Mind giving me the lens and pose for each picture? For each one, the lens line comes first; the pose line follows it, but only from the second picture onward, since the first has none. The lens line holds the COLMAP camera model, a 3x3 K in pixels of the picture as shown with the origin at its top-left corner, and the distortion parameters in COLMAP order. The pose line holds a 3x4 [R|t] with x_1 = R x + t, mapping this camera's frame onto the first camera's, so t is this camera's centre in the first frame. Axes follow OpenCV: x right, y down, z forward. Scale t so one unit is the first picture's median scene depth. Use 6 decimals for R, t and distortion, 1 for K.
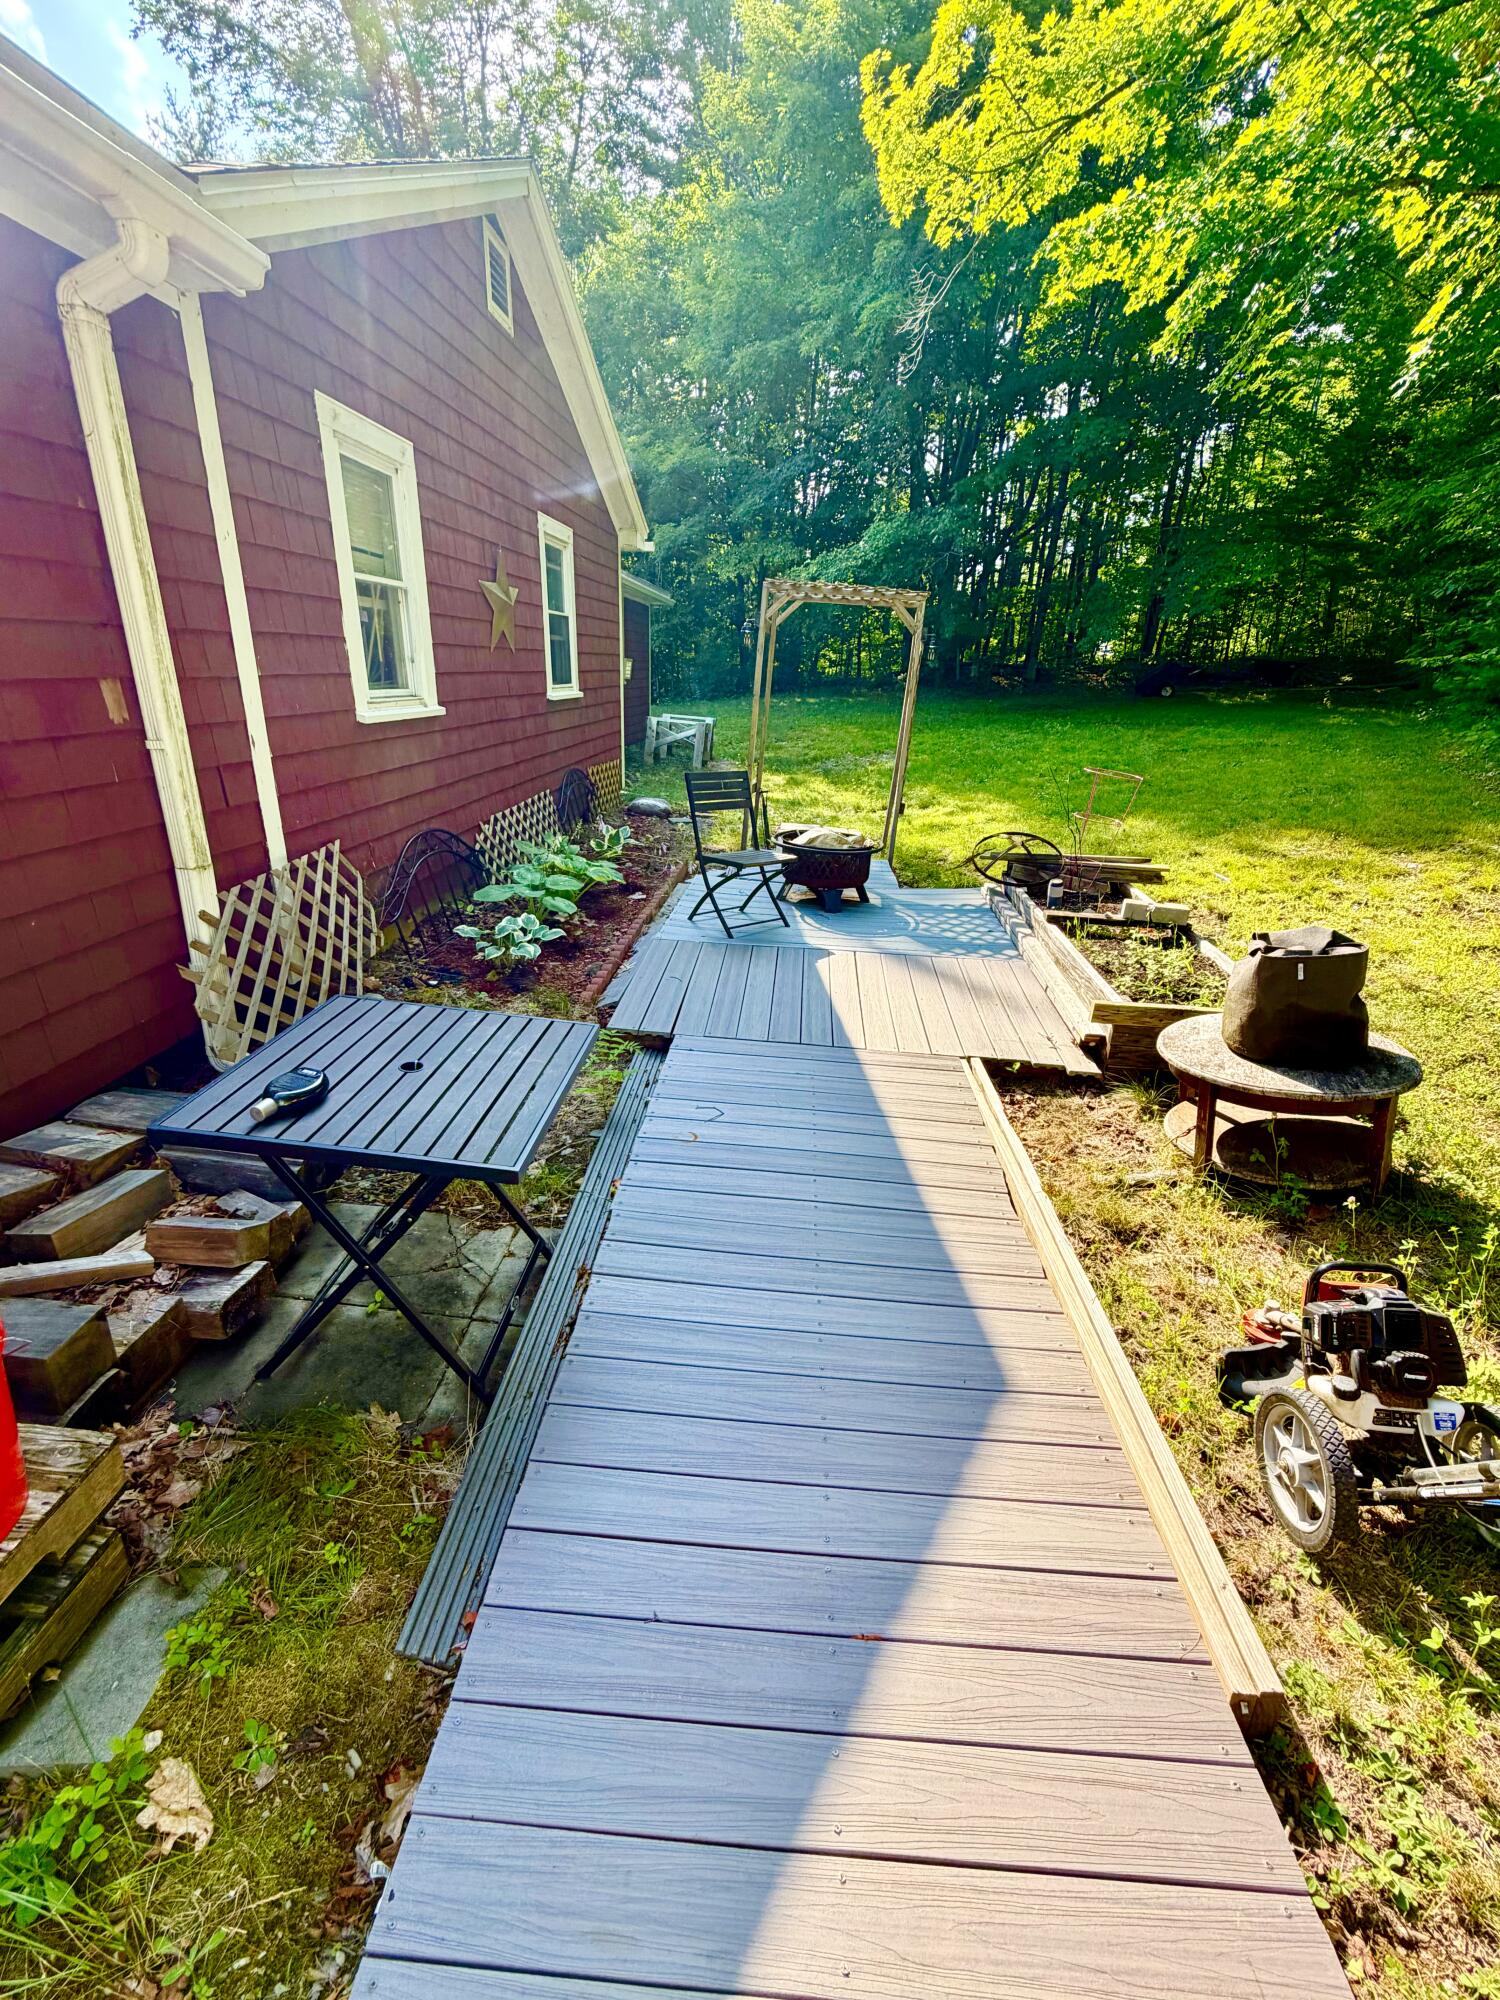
lens RADIAL K [[867.9, 0, 753.3], [0, 867.9, 1007.4], [0, 0, 1]] dist [0.001784, 0.000106]
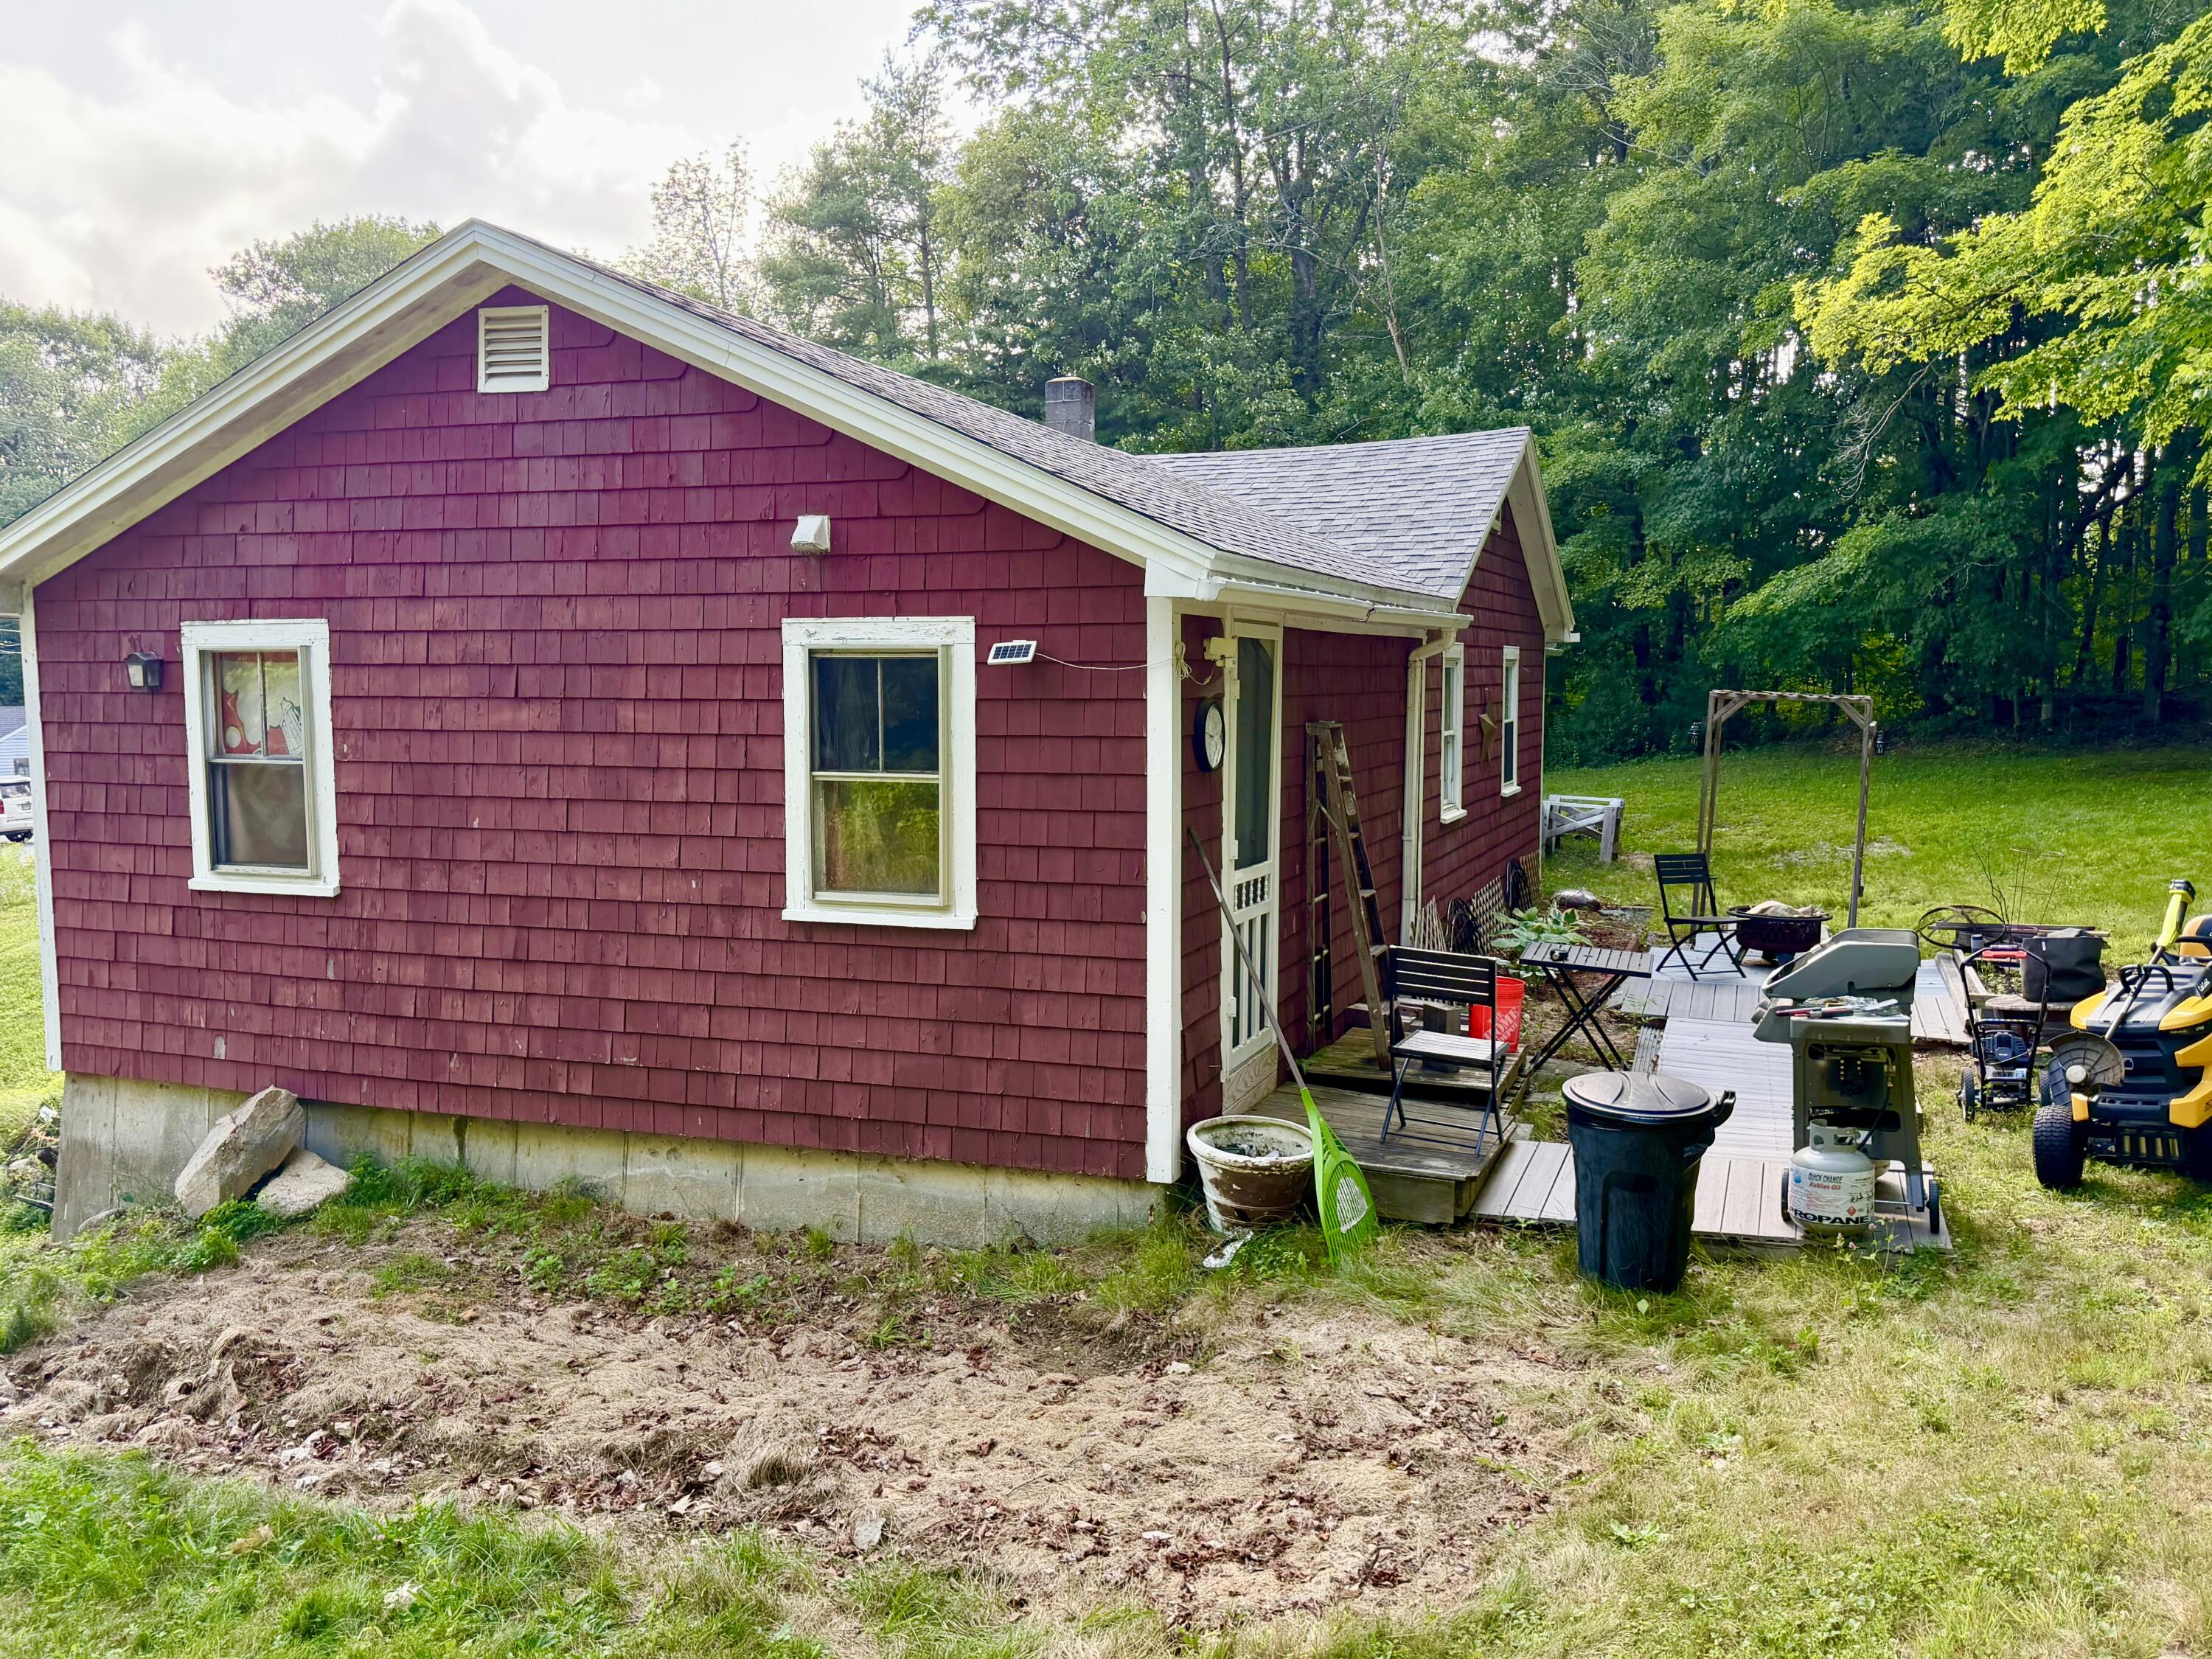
lens RADIAL K [[1799.0, 0, 1103.6], [0, 1799.0, 833.2], [0, 0, 1]] dist [0.027247, -0.002189]
pose [[0.957174, -0.017709, -0.288970, -0.063586], [-0.067447, 0.957023, -0.282059, 0.363064], [0.281547, 0.289470, 0.914844, -1.205836]]
